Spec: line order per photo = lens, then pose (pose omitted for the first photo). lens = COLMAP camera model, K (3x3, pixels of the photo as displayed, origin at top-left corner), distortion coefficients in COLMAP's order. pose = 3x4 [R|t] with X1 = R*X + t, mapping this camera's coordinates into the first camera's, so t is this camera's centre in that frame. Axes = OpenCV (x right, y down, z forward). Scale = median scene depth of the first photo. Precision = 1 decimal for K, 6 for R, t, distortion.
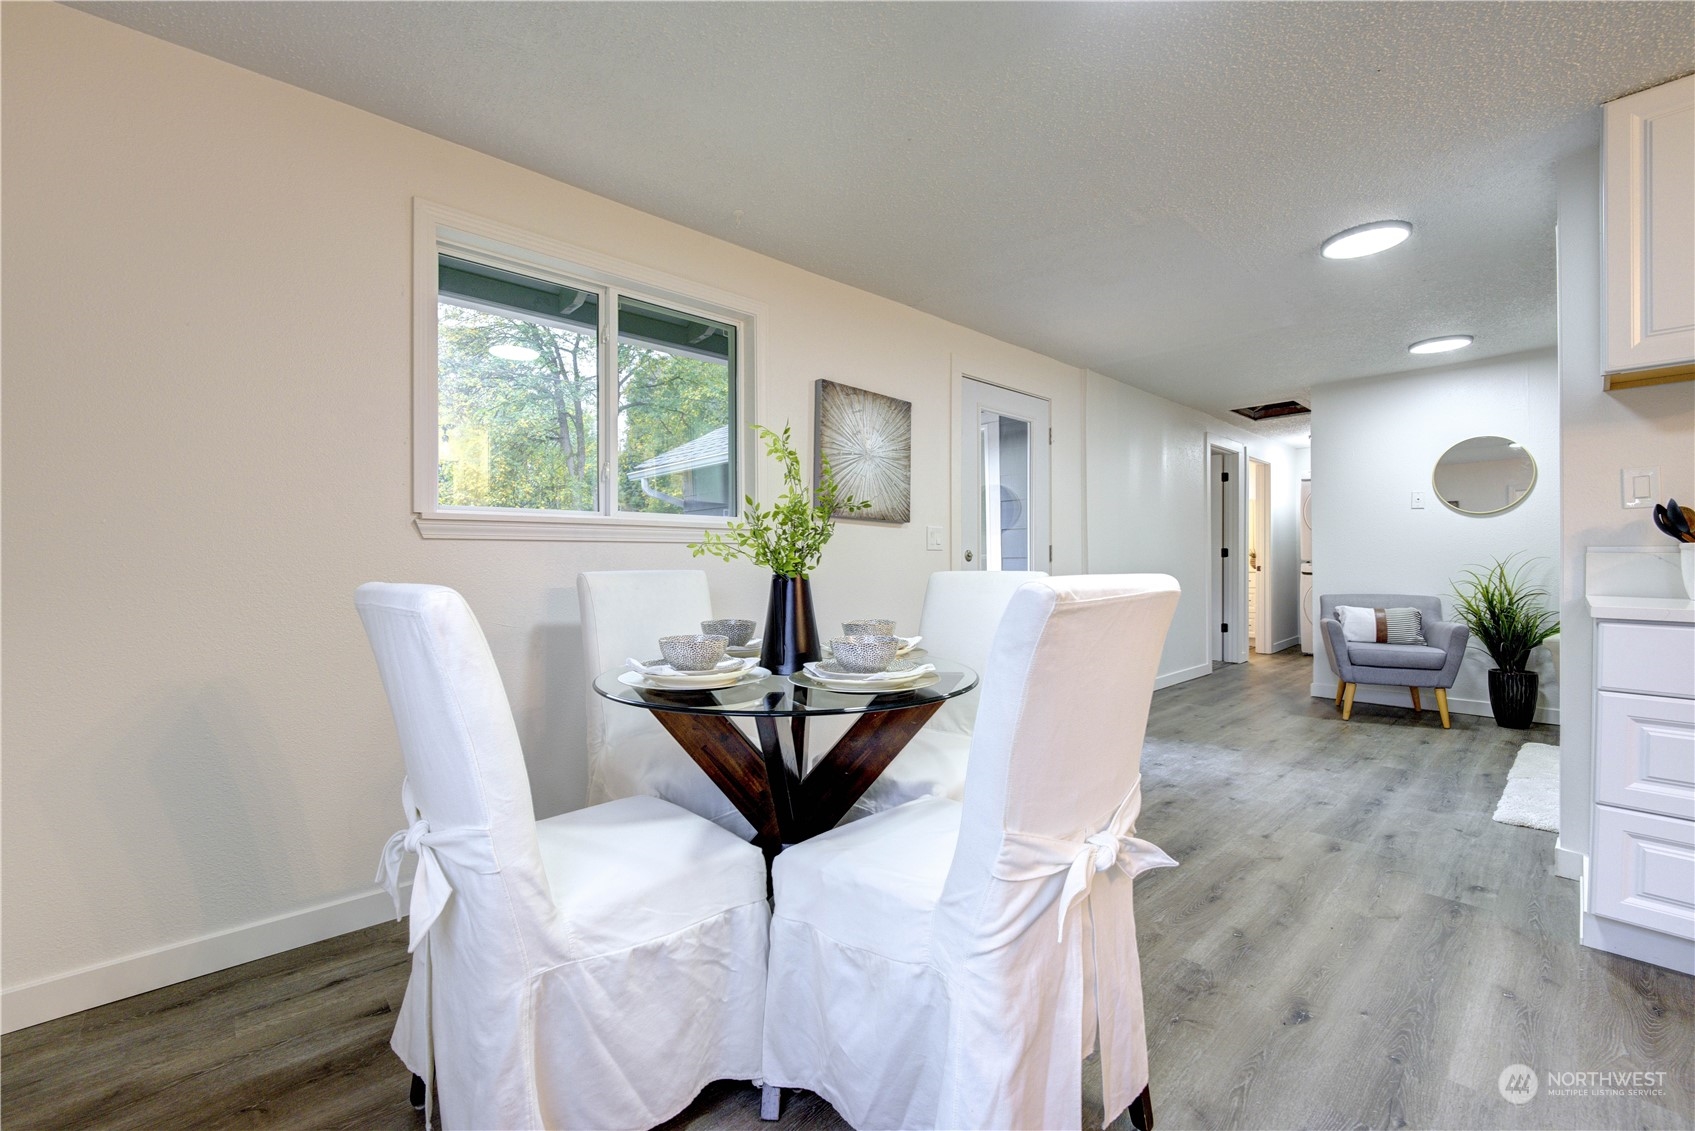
lens RADIAL K [[689.7, 0, 847.5], [0, 689.7, 565.5], [0, 0, 1]] dist [-0.018805, -0.000336]
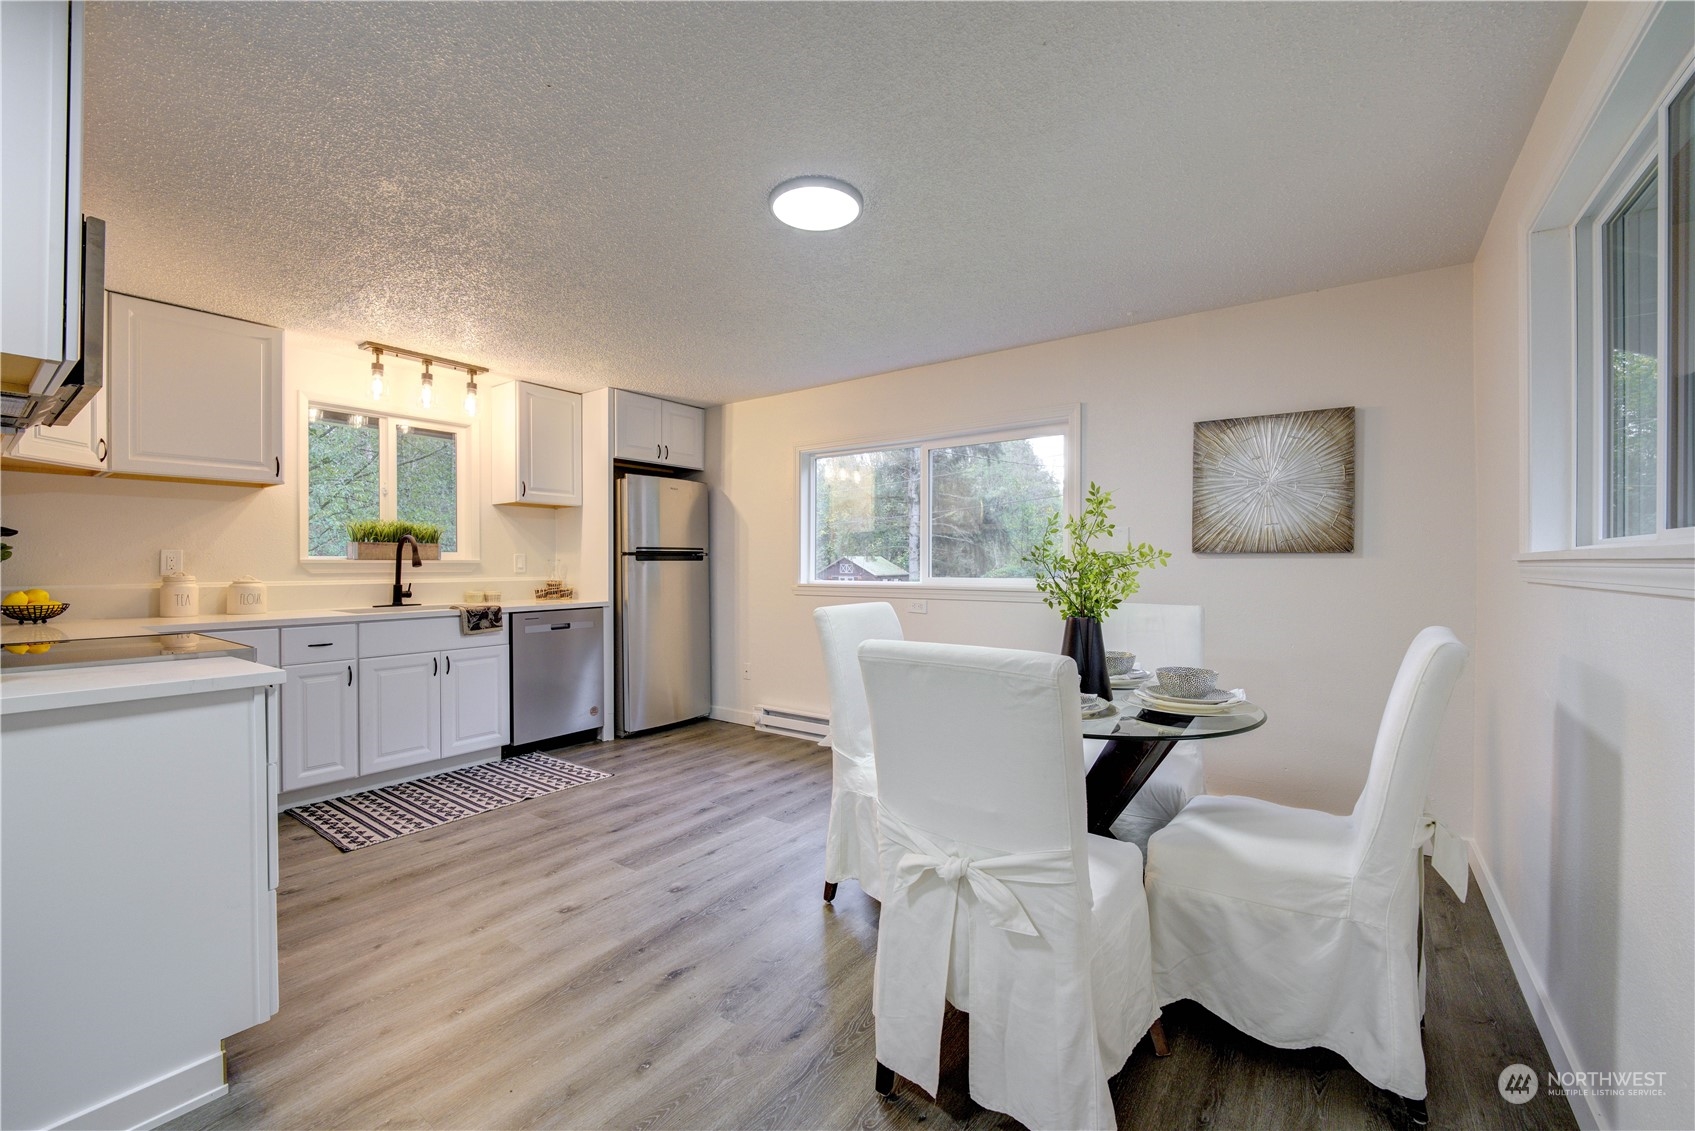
lens RADIAL K [[693.7, 0, 840.6], [0, 693.7, 563.1], [0, 0, 1]] dist [-0.007134, -0.000832]
pose [[-0.980725, 0.007972, -0.195229, 0.456405], [0.007048, 0.999960, 0.005424, -0.069848], [0.195264, 0.003943, -0.980743, 1.716311]]
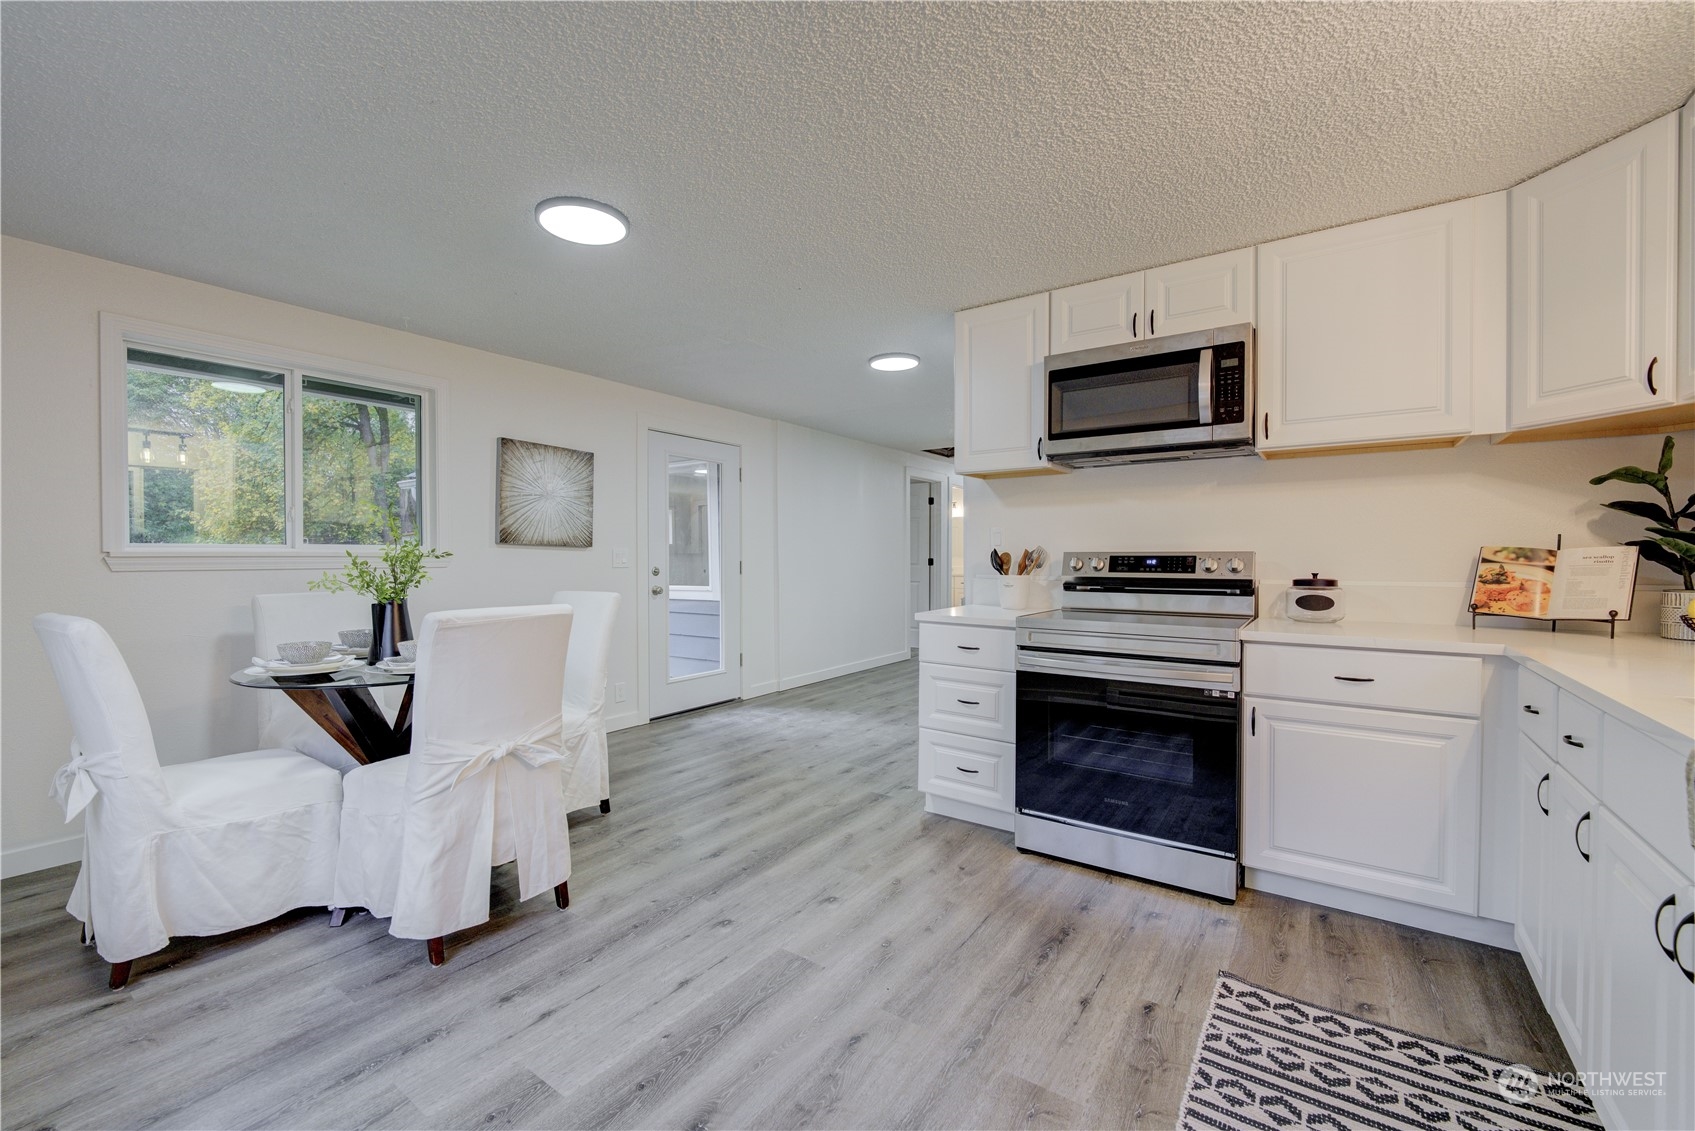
lens RADIAL K [[671.6, 0, 853.9], [0, 671.6, 573.2], [0, 0, 1]] dist [-0.019263, 0.000240]
pose [[0.972683, -0.000633, 0.232136, 0.460331], [-0.003033, 0.999876, 0.015434, -0.057885], [-0.232117, -0.015717, 0.972561, -0.537098]]
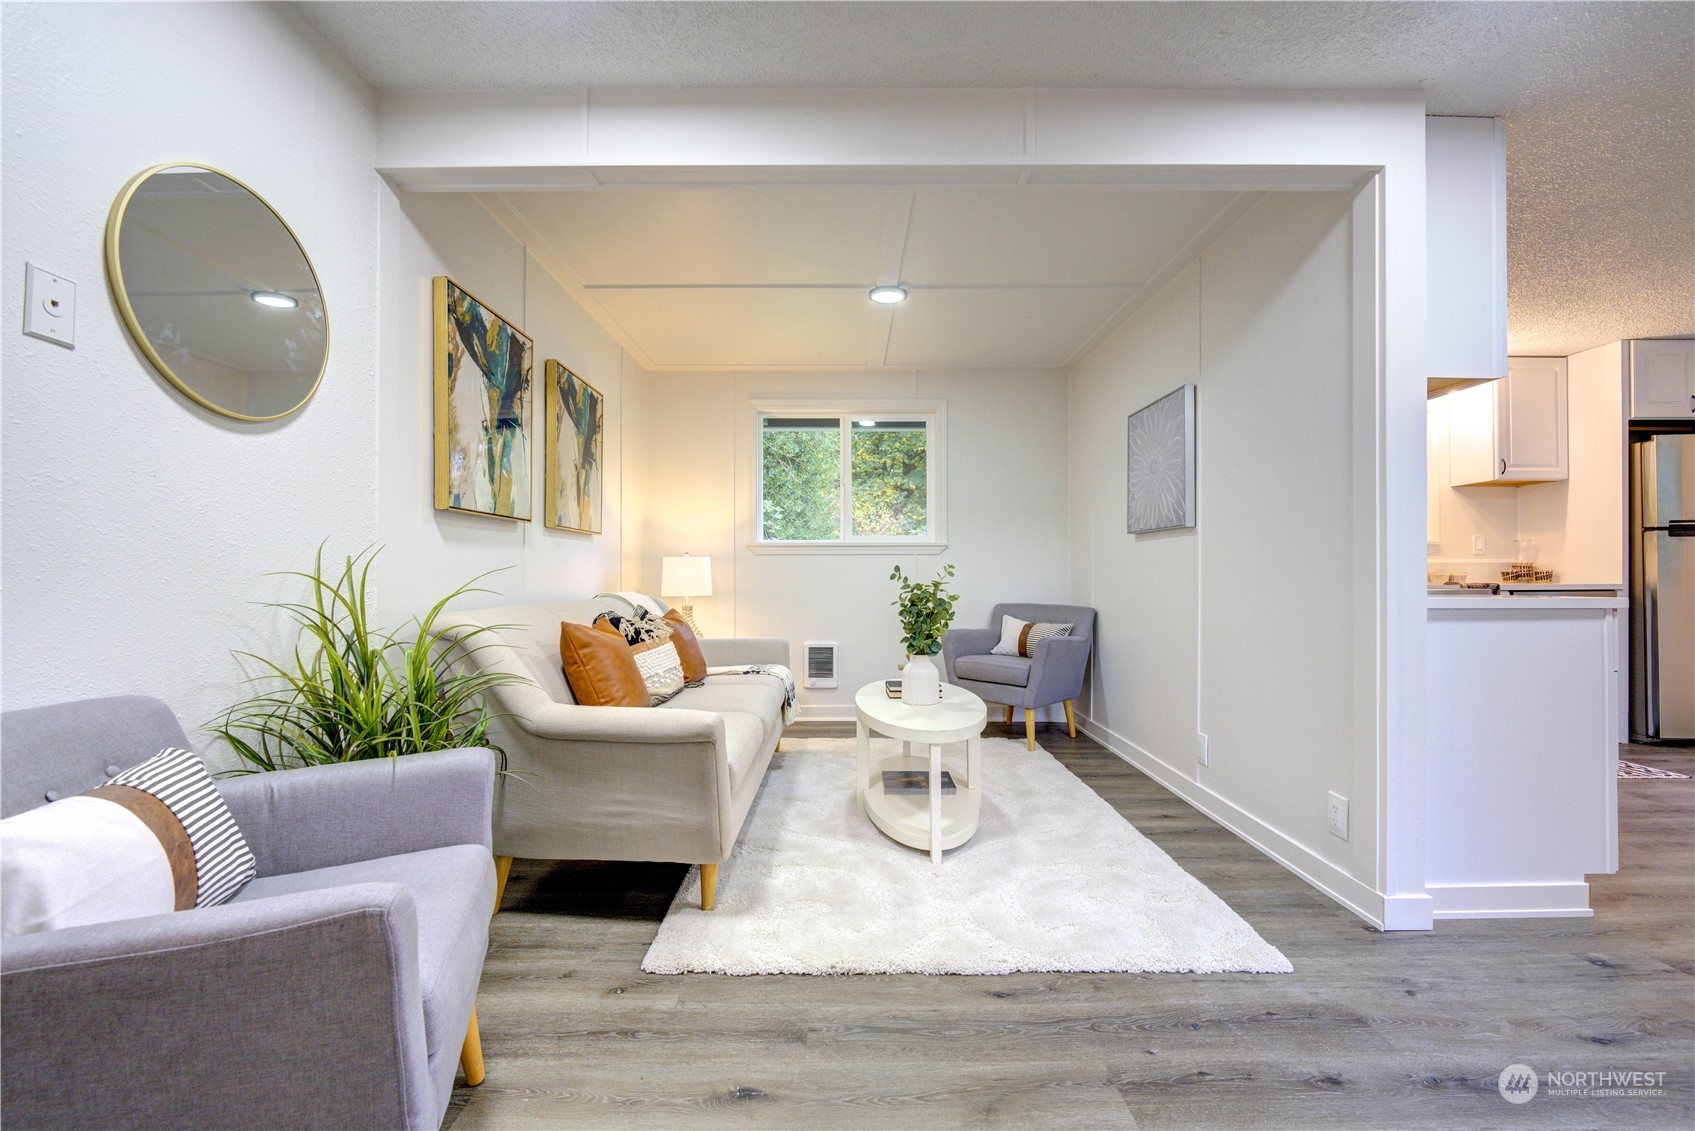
lens RADIAL K [[685.9, 0, 841.2], [0, 685.9, 568.9], [0, 0, 1]] dist [-0.012028, -0.000344]
pose [[-0.738029, 0.012801, 0.674647, 1.088738], [0.011120, 0.999915, -0.006809, 0.004598], [-0.674677, 0.002477, -0.738109, 2.268239]]
